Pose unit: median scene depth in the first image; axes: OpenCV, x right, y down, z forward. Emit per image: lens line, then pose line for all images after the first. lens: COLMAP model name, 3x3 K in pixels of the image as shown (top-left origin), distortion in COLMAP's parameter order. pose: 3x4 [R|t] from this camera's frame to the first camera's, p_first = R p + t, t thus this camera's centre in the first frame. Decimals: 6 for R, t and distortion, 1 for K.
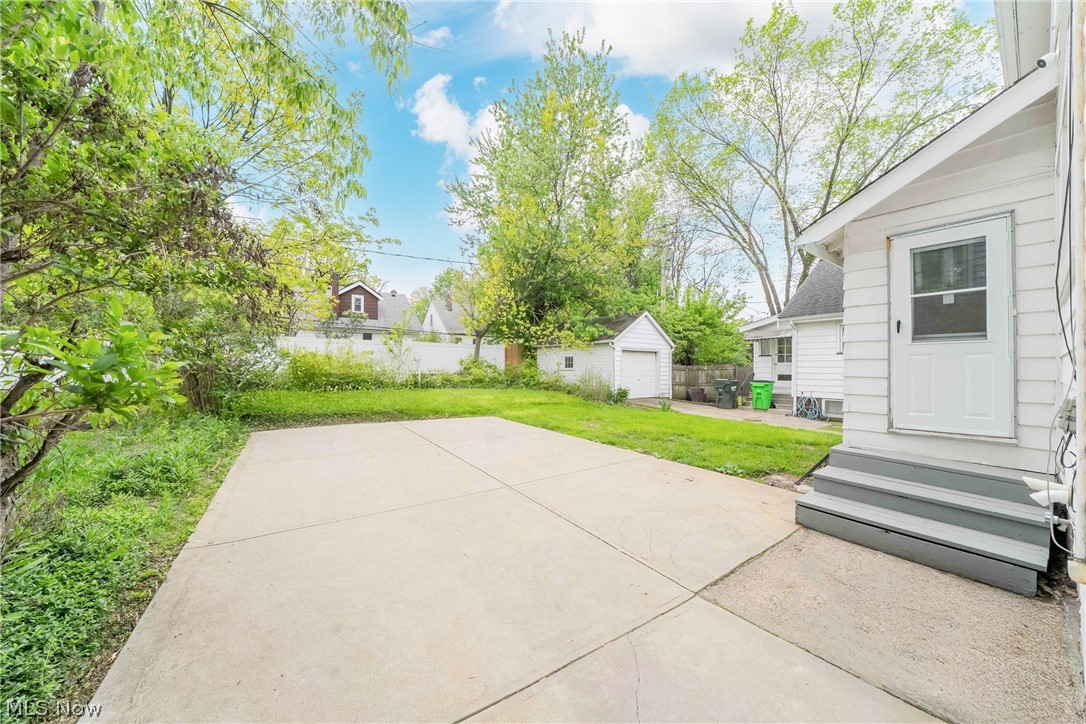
lens RADIAL K [[374.0, 0, 544.2], [0, 374.0, 361.8], [0, 0, 1]] dist [-0.001996, -0.000214]
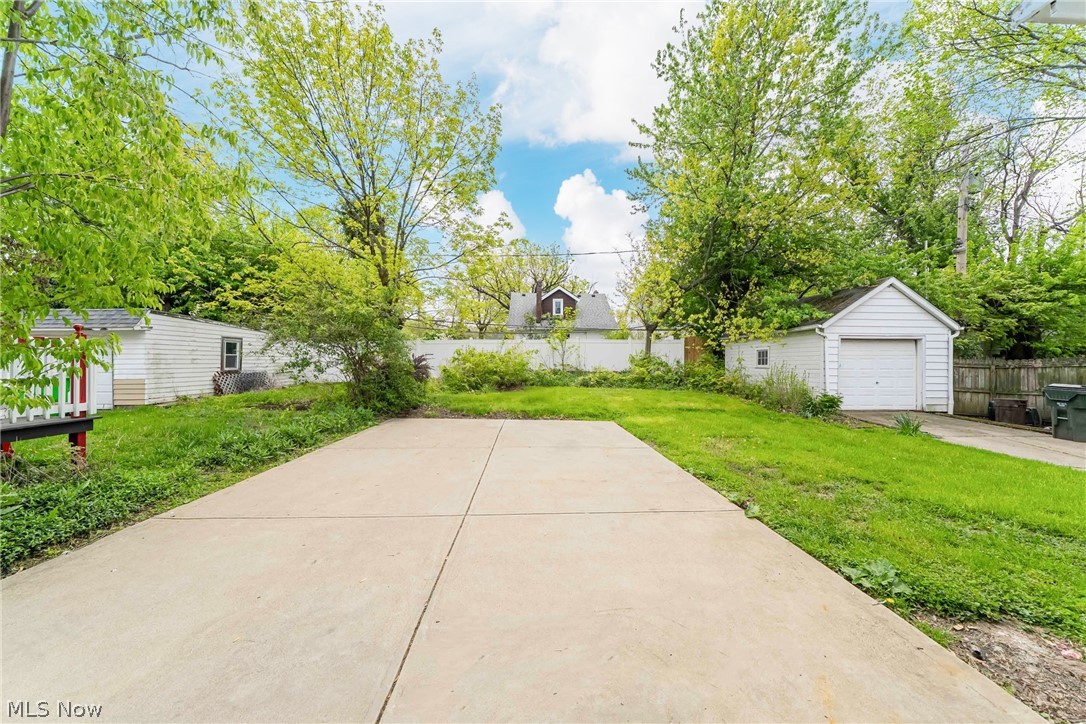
lens RADIAL K [[374.0, 0, 544.8], [0, 374.0, 364.5], [0, 0, 1]] dist [-0.001996, -0.000214]
pose [[0.830822, -0.005597, -0.556509, 0.126020], [0.013732, 0.999851, 0.010445, 0.001326], [0.556368, -0.016319, 0.830776, 0.113833]]
